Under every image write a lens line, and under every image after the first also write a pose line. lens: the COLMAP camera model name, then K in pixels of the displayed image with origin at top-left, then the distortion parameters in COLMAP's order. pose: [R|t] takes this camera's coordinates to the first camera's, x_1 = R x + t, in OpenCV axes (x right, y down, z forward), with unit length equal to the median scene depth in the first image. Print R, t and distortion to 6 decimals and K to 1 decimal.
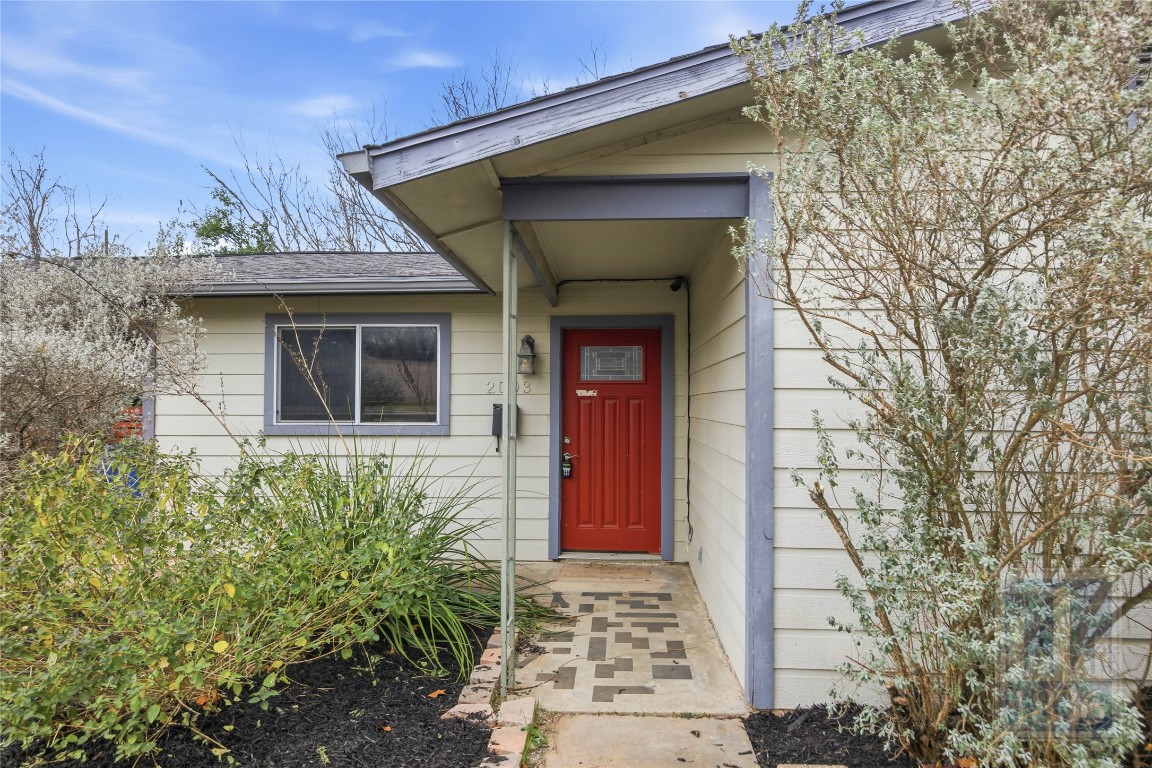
lens RADIAL K [[728.5, 0, 577.0], [0, 728.5, 385.0], [0, 0, 1]] dist [0.000385, 0.000000]
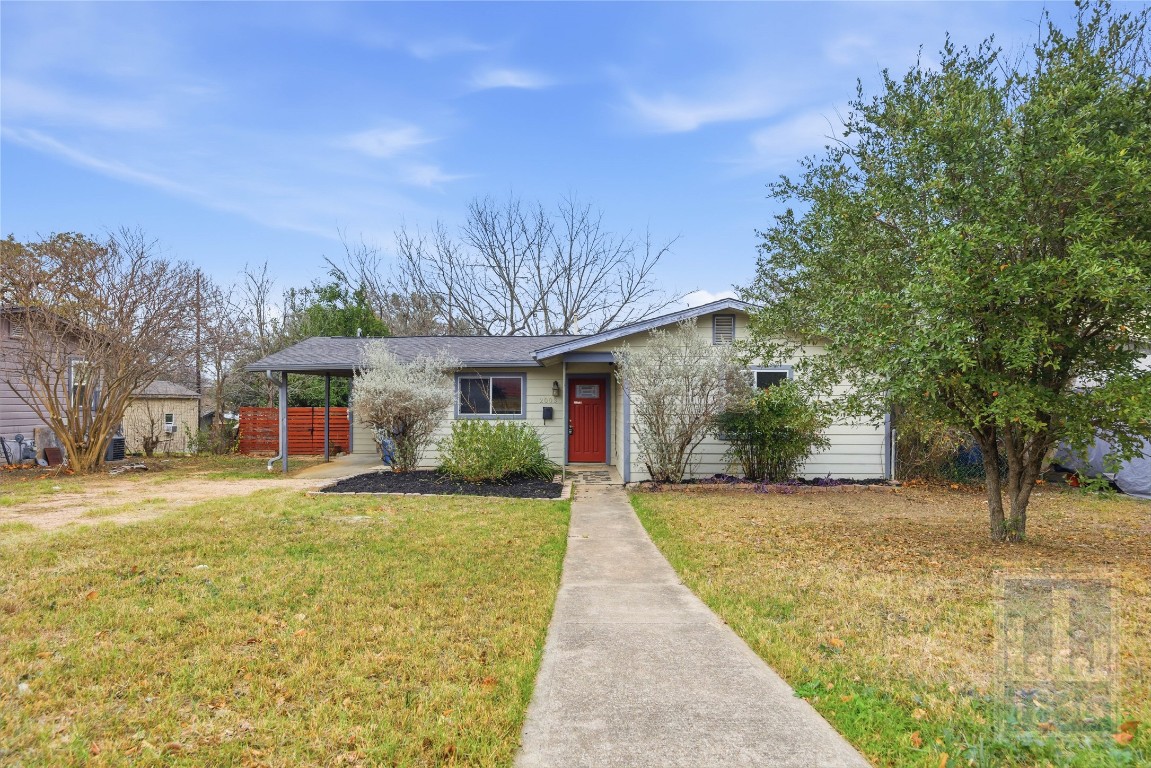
lens RADIAL K [[664.2, 0, 574.6], [0, 664.2, 386.7], [0, 0, 1]] dist [-0.000119, -0.000003]
pose [[0.998989, 0.001561, 0.044920, -0.107661], [-0.001453, 0.999996, -0.002420, -0.041356], [-0.044924, 0.002352, 0.998988, -1.420506]]
